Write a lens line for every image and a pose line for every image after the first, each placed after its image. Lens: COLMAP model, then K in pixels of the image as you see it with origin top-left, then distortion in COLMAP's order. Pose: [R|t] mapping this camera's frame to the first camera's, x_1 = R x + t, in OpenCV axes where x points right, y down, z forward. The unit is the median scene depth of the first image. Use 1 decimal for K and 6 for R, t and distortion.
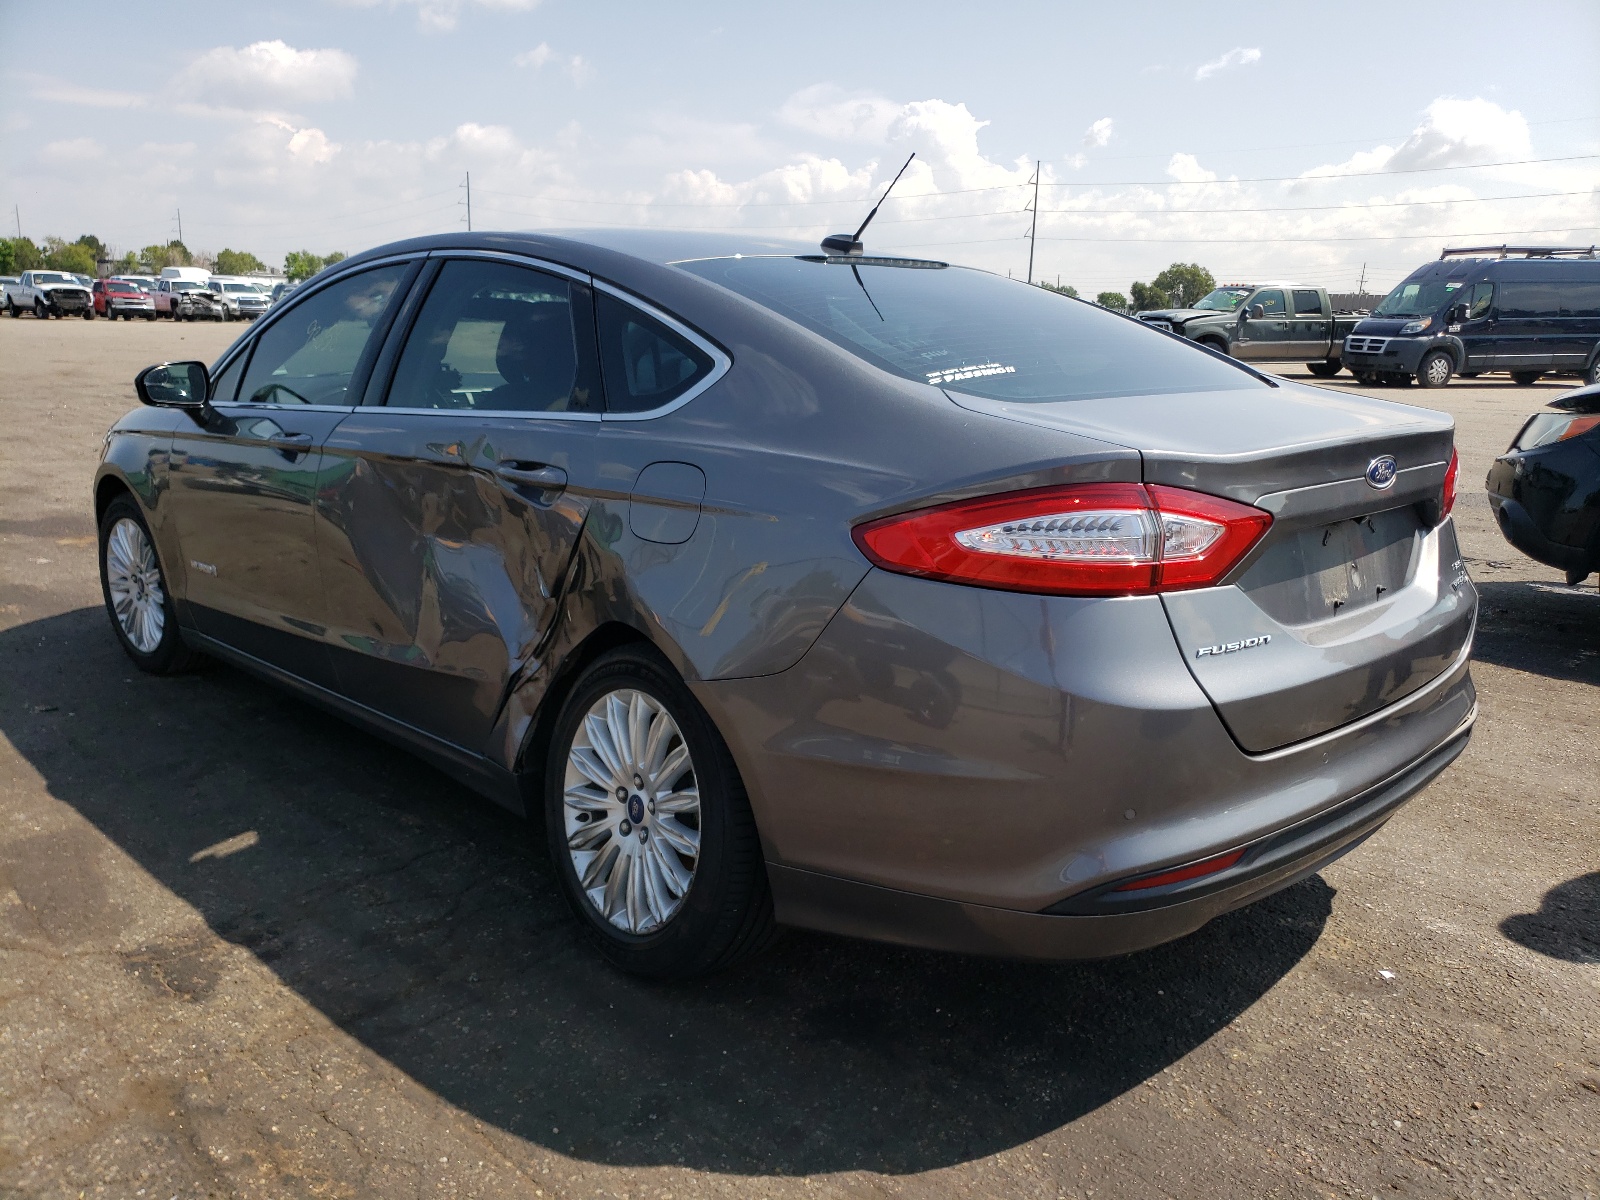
lens RADIAL K [[1238.5, 0, 800.0], [0, 1238.5, 600.0], [0, 0, 1]] dist [0.002820, 0.015841]
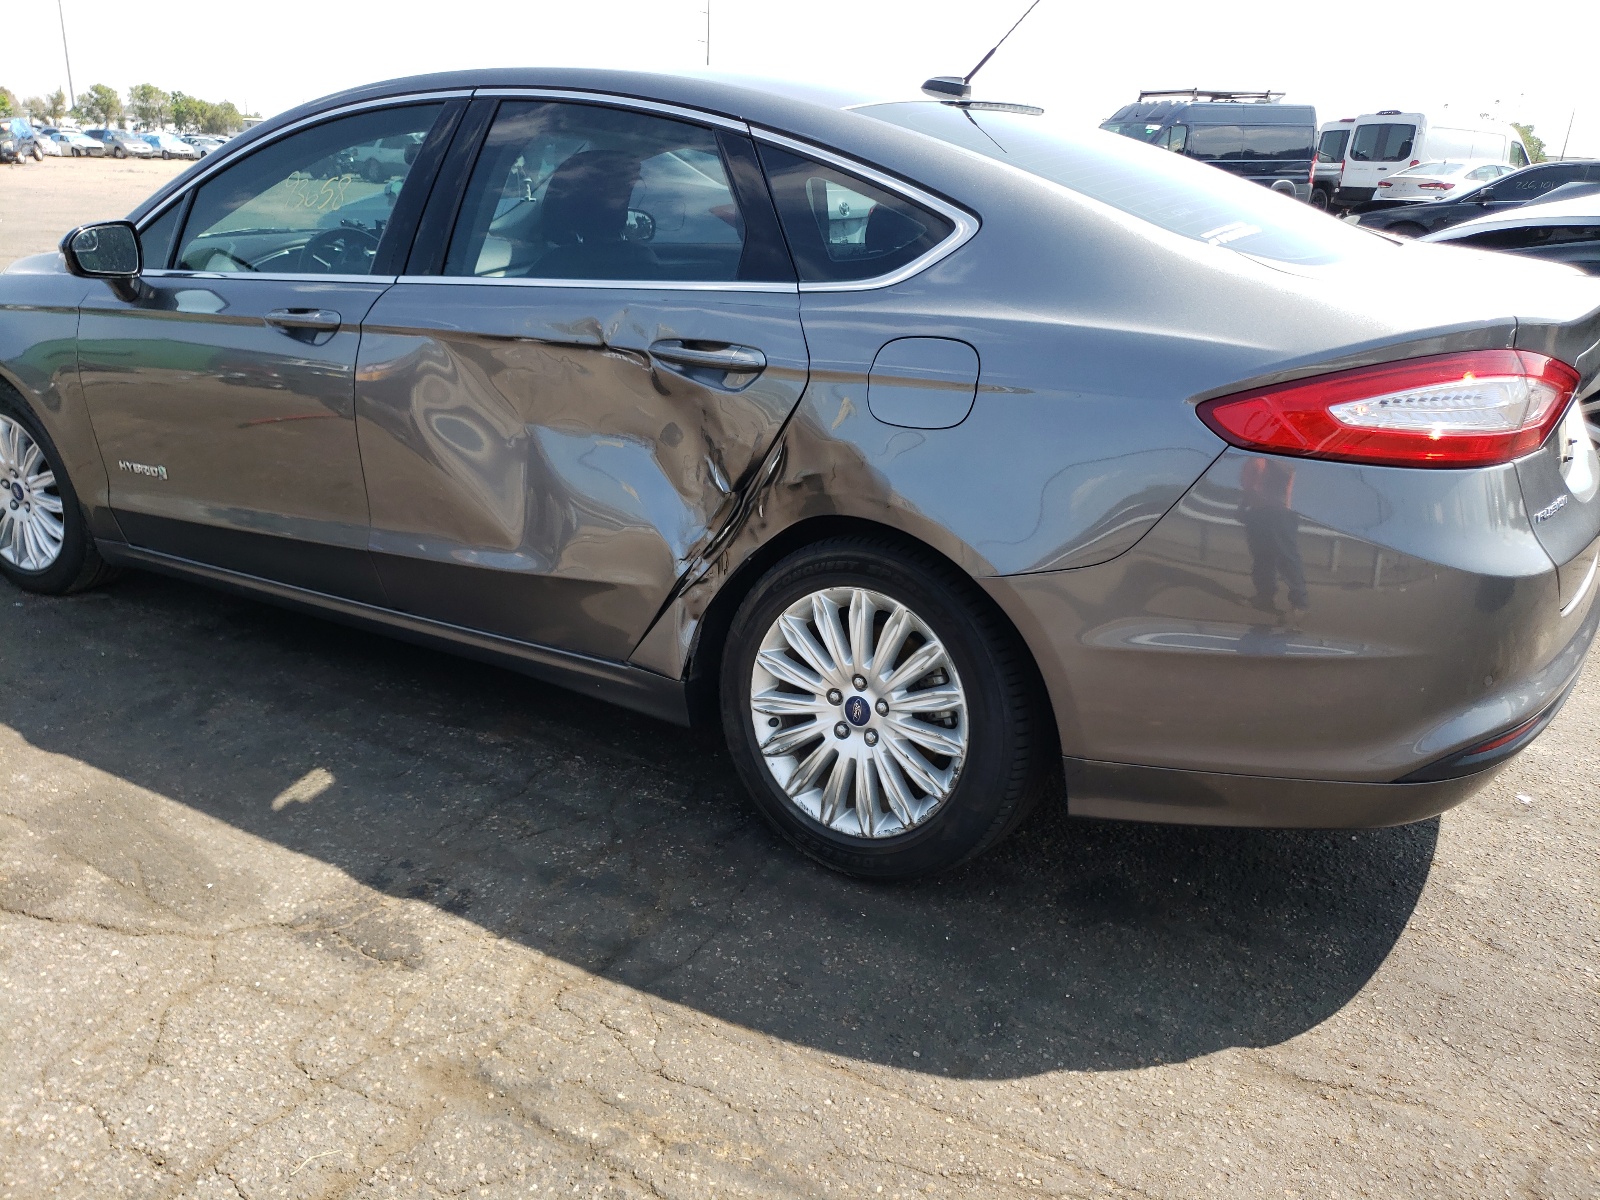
lens RADIAL K [[1238.5, 0, 800.0], [0, 1238.5, 600.0], [0, 0, 1]] dist [0.002820, 0.015841]
pose [[0.975593, -0.072658, 0.207219, -0.354312], [0.047670, 0.991244, 0.123134, -0.032548], [-0.214351, -0.110251, 0.970514, 0.099006]]
